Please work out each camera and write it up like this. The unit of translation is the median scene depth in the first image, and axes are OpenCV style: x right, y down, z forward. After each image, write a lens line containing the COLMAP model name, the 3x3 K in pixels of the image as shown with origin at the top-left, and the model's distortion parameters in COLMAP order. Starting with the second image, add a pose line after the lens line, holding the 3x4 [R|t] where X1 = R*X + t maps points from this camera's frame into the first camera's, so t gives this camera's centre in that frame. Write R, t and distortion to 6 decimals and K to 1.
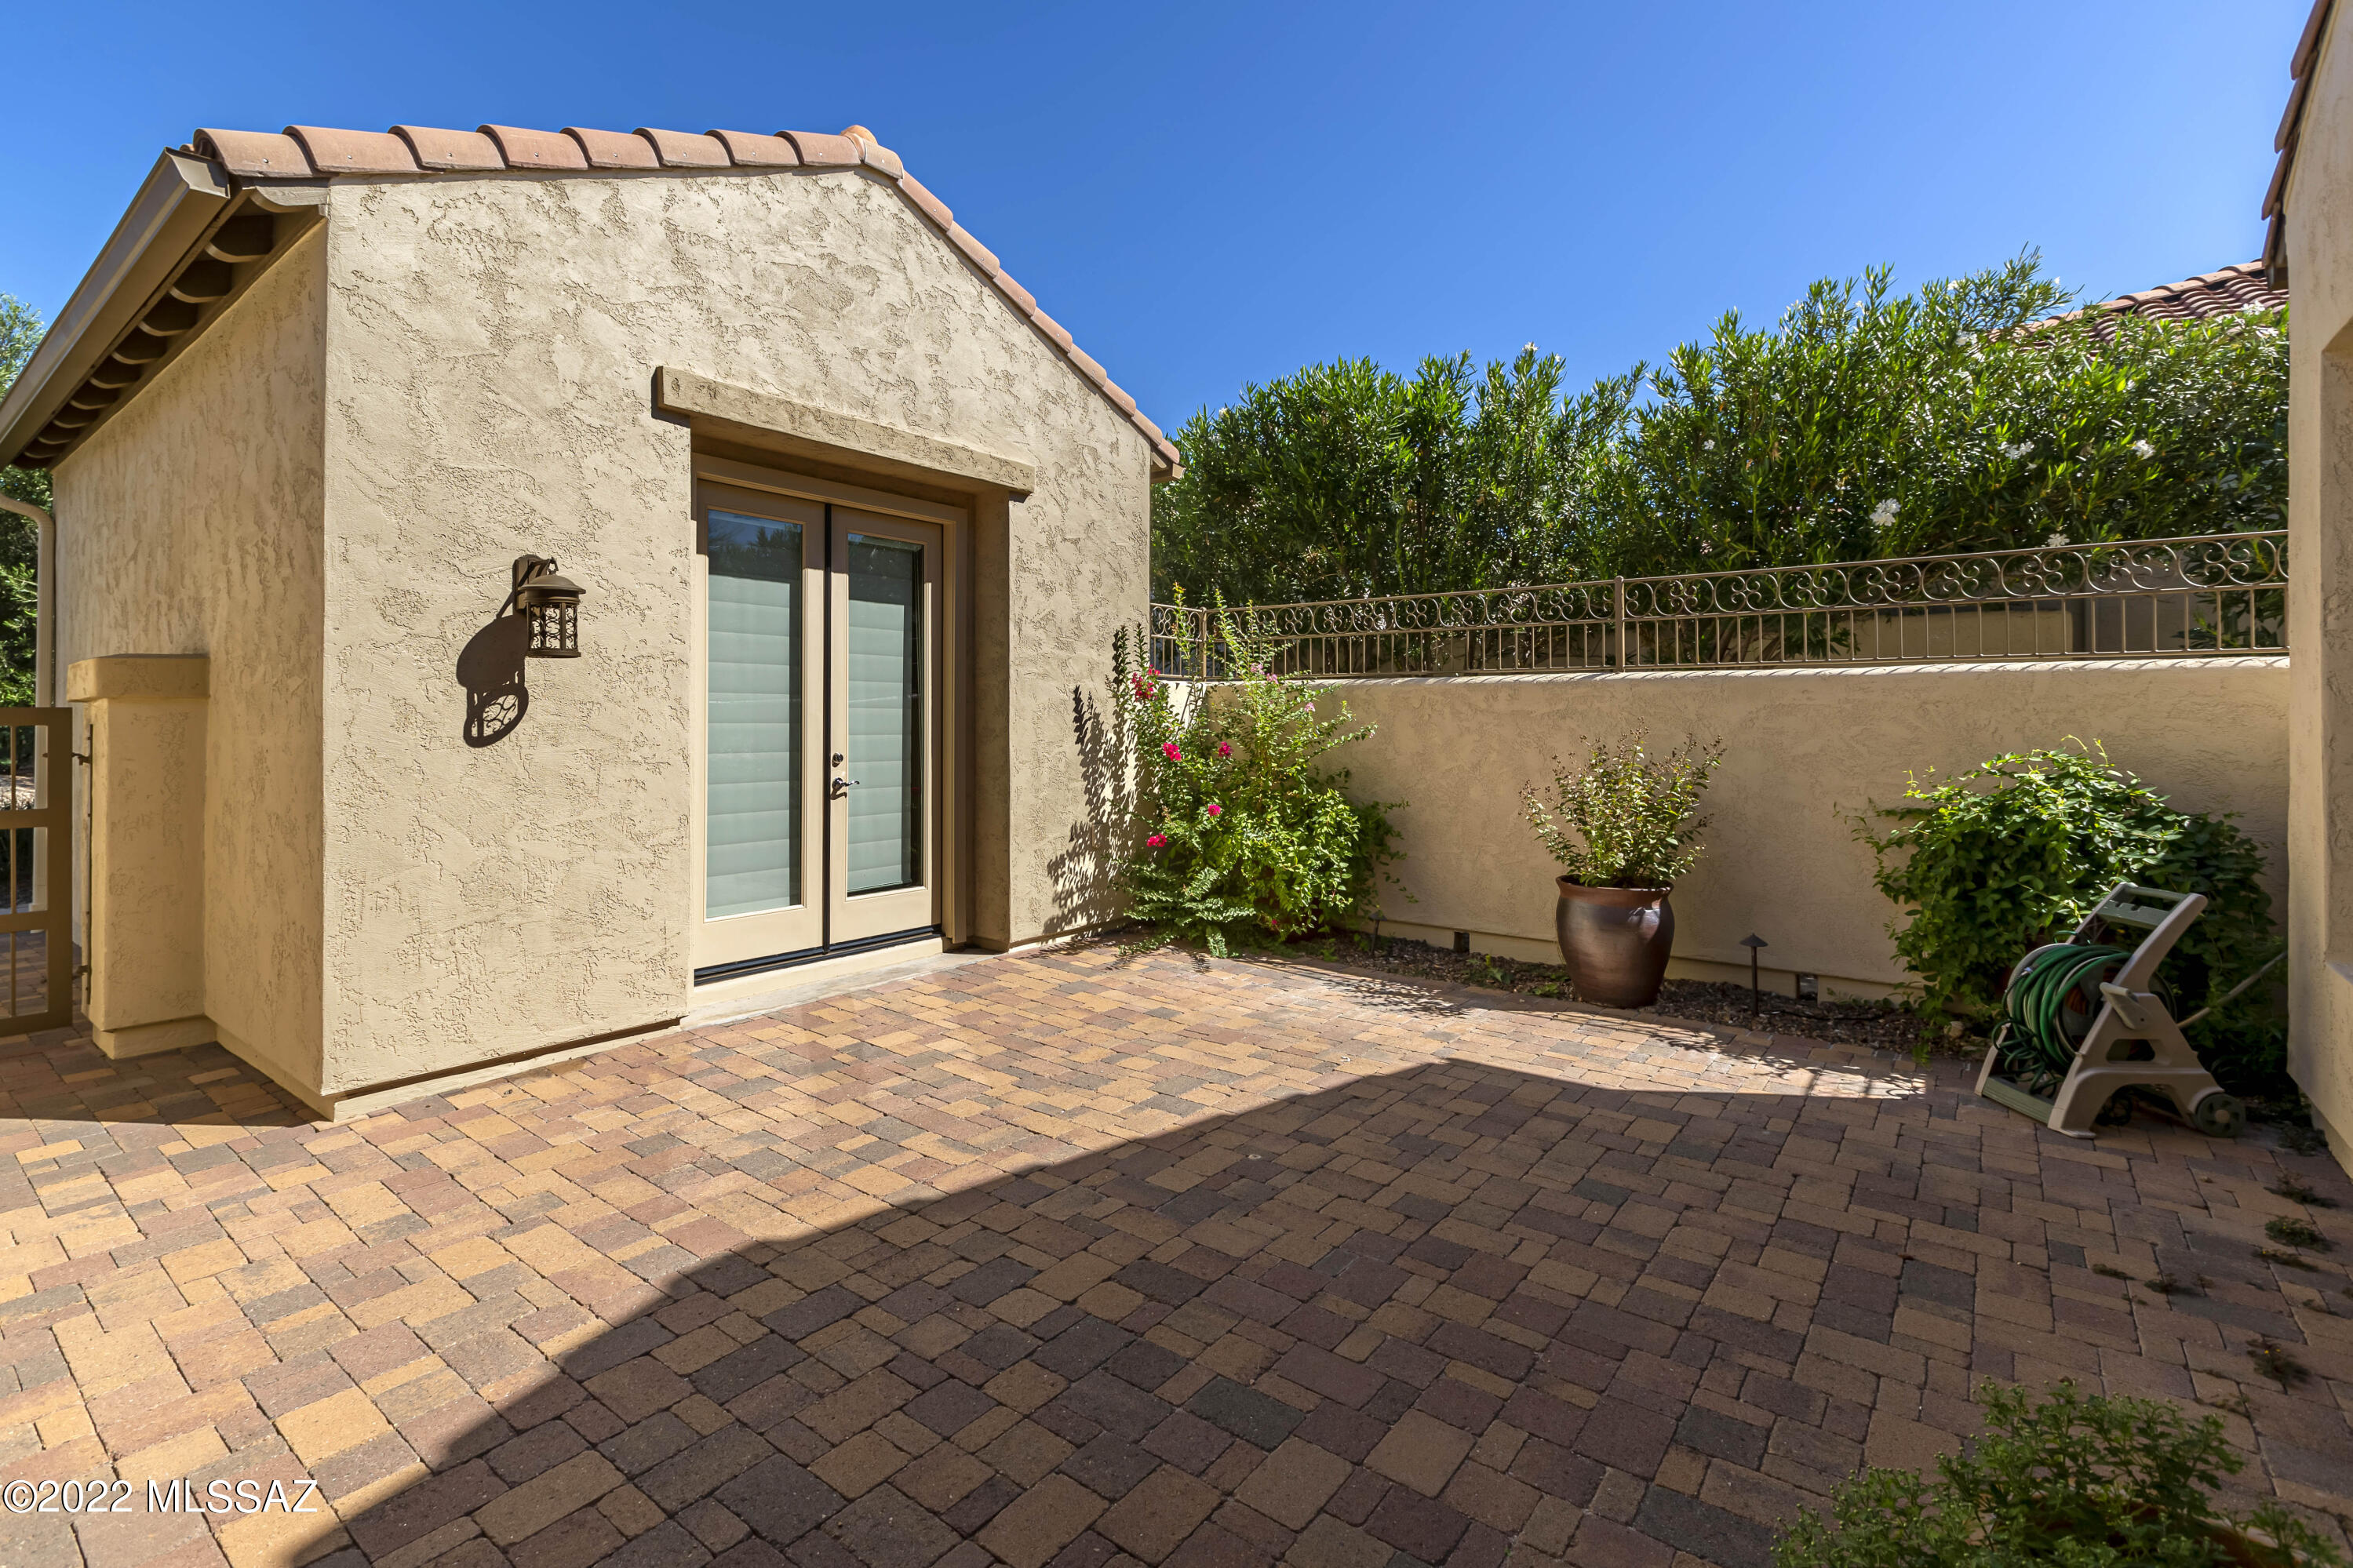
lens RADIAL K [[1081.8, 0, 1142.6], [0, 1081.8, 715.6], [0, 0, 1]] dist [0.003624, -0.000158]
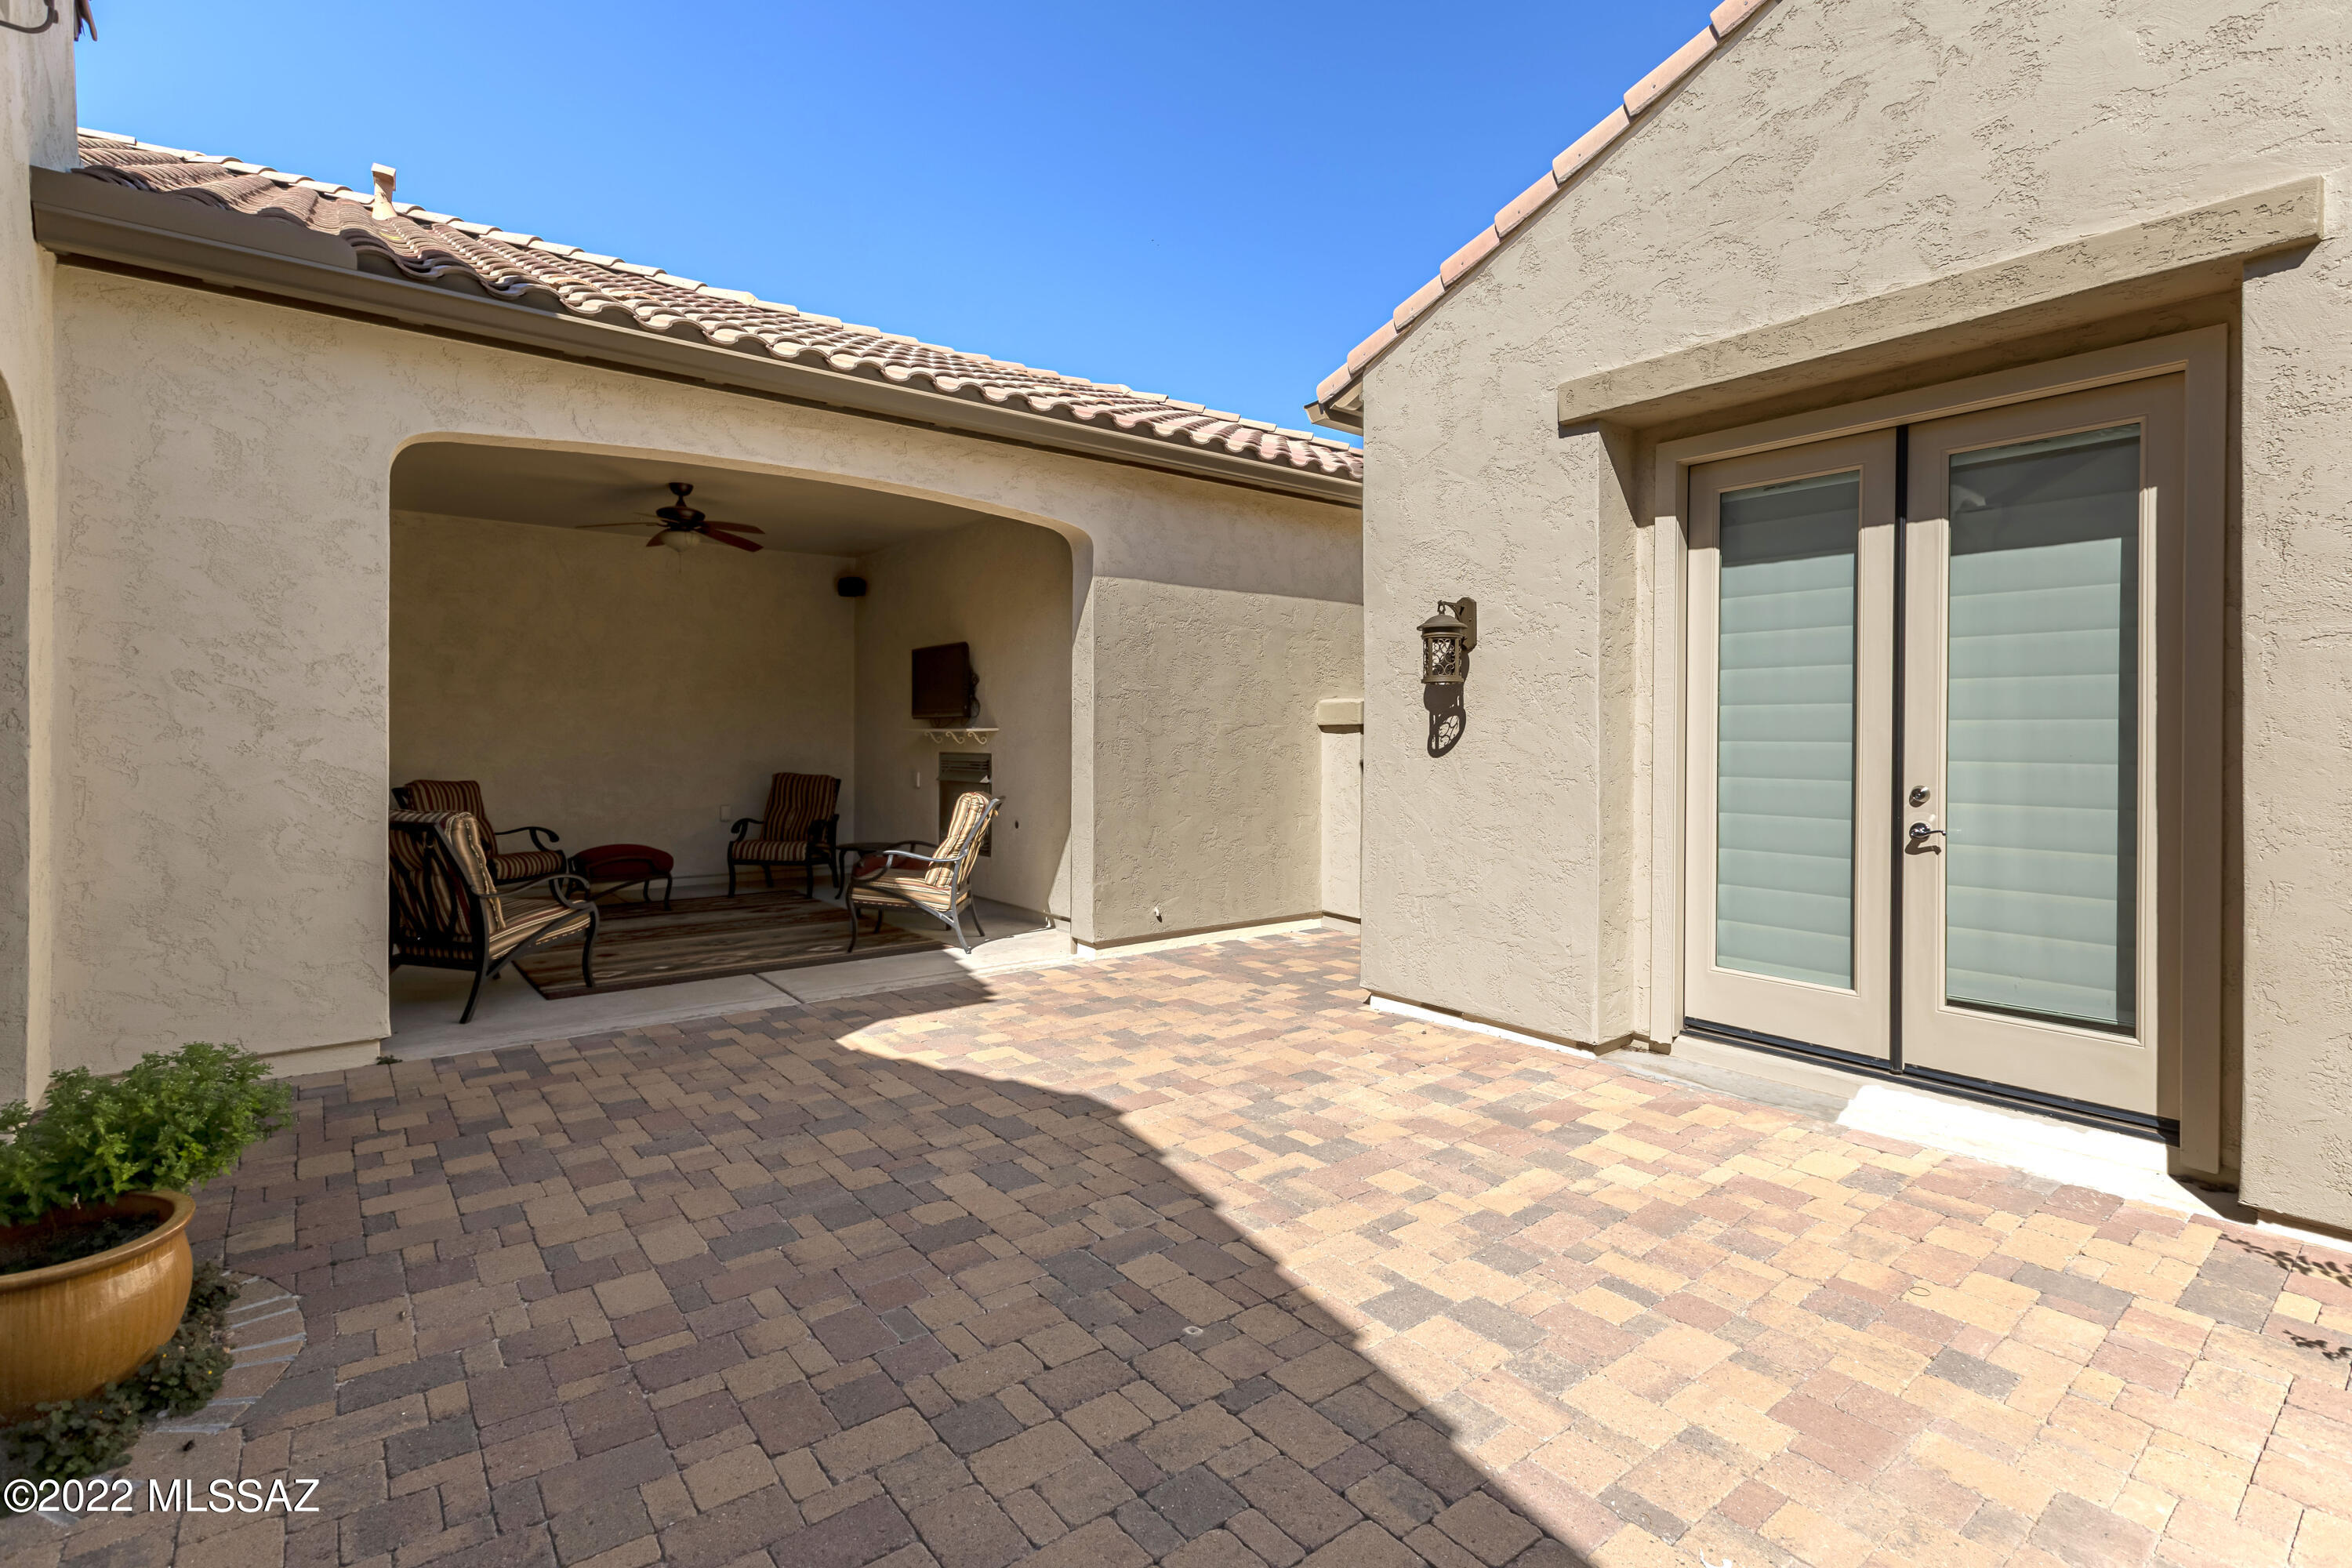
lens RADIAL K [[1112.9, 0, 1167.5], [0, 1112.9, 734.2], [0, 0, 1]] dist [0.003461, 0.000115]
pose [[-0.245387, -0.005009, -0.969412, 0.740608], [-0.002387, 0.999987, -0.004563, 0.009016], [0.969422, 0.001194, -0.245396, 1.033769]]
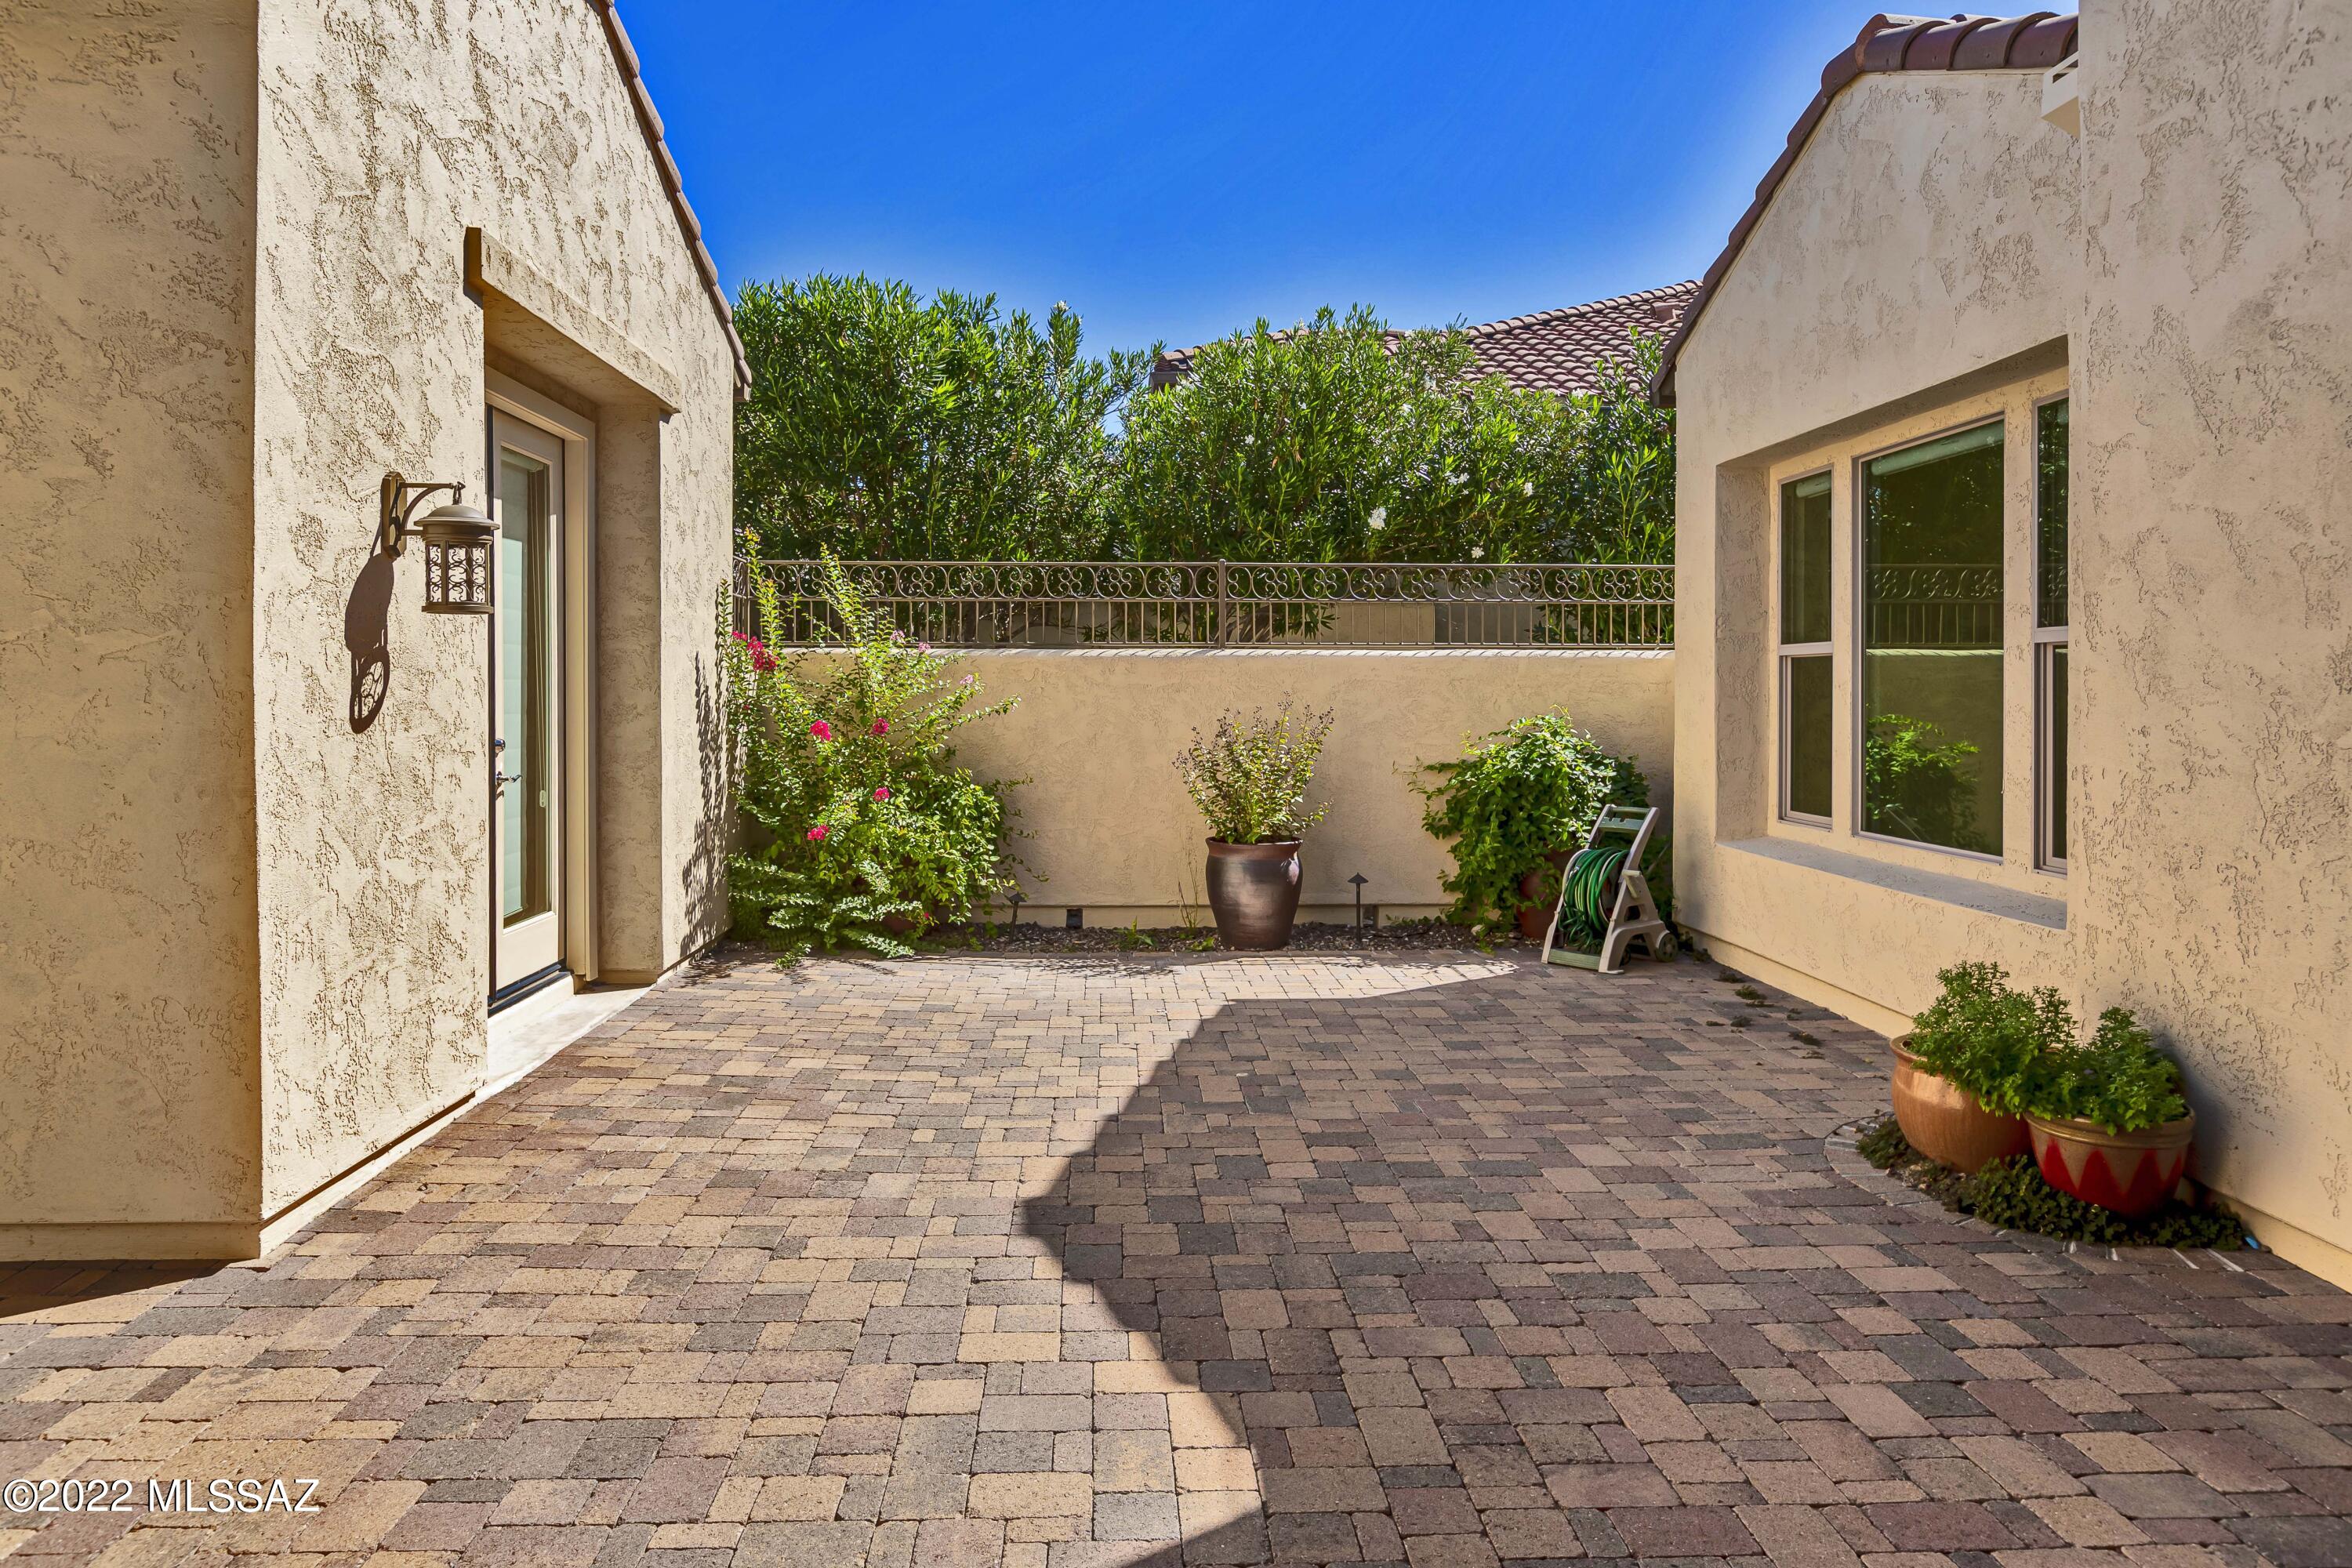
lens RADIAL K [[1471.6, 0, 1166.4], [0, 1471.6, 709.0], [0, 0, 1]] dist [-0.003898, -0.001733]
pose [[0.756800, -0.007645, 0.653602, -0.864979], [-0.003149, 0.999877, 0.015341, -0.004033], [-0.653639, -0.013668, 0.756683, -0.111371]]
